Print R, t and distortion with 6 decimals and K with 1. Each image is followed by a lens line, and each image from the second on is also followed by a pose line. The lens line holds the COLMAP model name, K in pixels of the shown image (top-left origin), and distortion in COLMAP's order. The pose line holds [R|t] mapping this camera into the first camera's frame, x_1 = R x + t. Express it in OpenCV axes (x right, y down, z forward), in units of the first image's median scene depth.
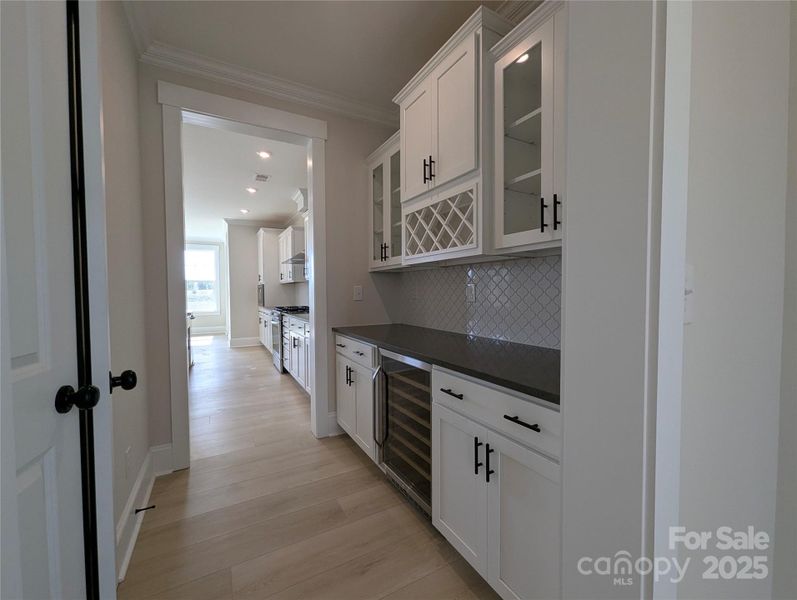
lens RADIAL K [[332.2, 0, 403.1], [0, 332.2, 301.7], [0, 0, 1]] dist [0.000468, 0.000104]
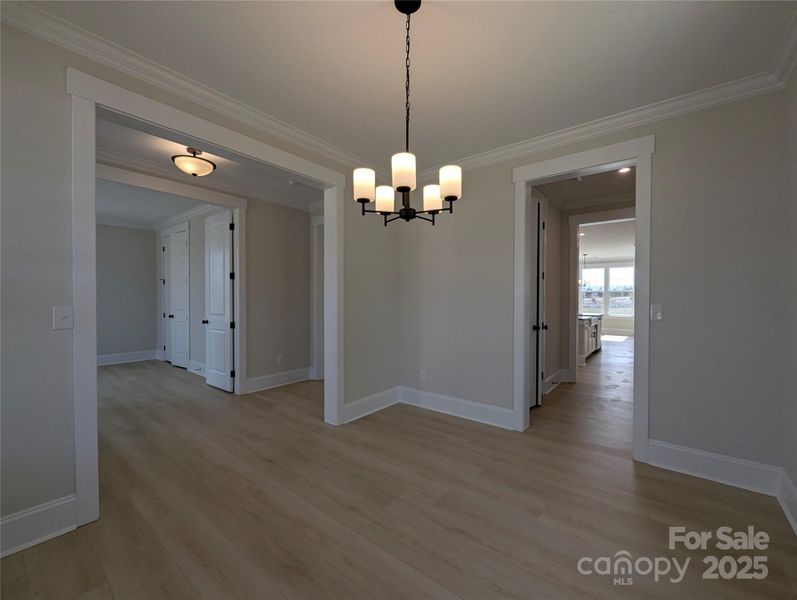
lens RADIAL K [[332.2, 0, 403.1], [0, 332.2, 301.7], [0, 0, 1]] dist [0.000468, 0.000104]
pose [[0.376339, 0.015776, -0.926348, 0.925967], [-0.041830, 0.999125, 0.000022, -0.005605], [0.925537, 0.038741, 0.376669, -0.882141]]
